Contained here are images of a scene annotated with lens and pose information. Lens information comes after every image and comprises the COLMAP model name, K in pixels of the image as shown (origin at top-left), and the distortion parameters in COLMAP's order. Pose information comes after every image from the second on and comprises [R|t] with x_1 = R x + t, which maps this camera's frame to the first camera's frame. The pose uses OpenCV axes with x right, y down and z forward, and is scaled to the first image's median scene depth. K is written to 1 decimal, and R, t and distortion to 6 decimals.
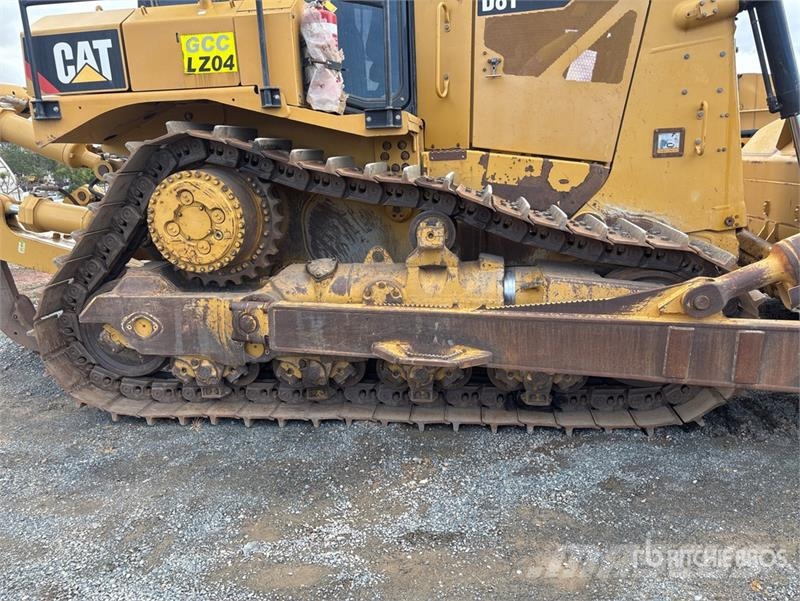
lens RADIAL K [[611.9, 0, 419.3], [0, 611.9, 305.5], [0, 0, 1]] dist [0.067373, -0.079405]
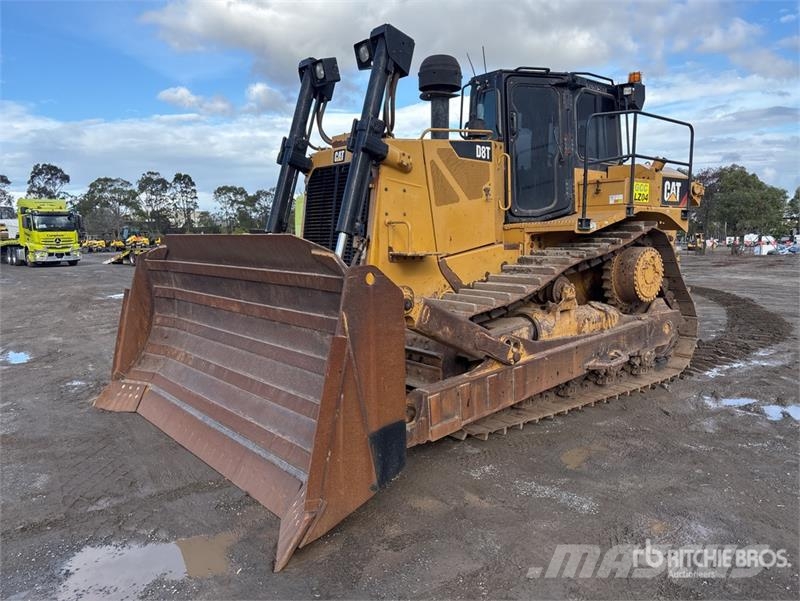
lens RADIAL K [[593.3, 0, 426.6], [0, 593.3, 301.8], [0, 0, 1]] dist [0.009556, 0.000347]
pose [[0.665803, -0.046553, 0.744674, -2.479052], [0.146057, 0.986874, -0.068893, -0.026842], [-0.731692, 0.154634, 0.663863, 0.362295]]
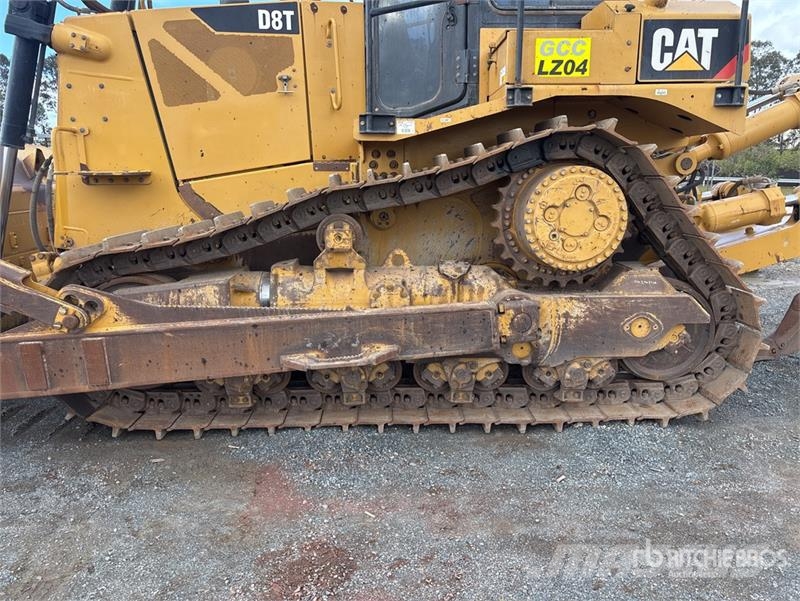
lens RADIAL K [[601.2, 0, 402.7], [0, 601.2, 276.4], [0, 0, 1]] dist [0.068813, -0.084359]
pose [[0.983398, -0.001356, 0.181457, -1.132781], [0.010981, 0.998584, -0.052051, 0.004469], [-0.181129, 0.053180, 0.982020, 0.164960]]
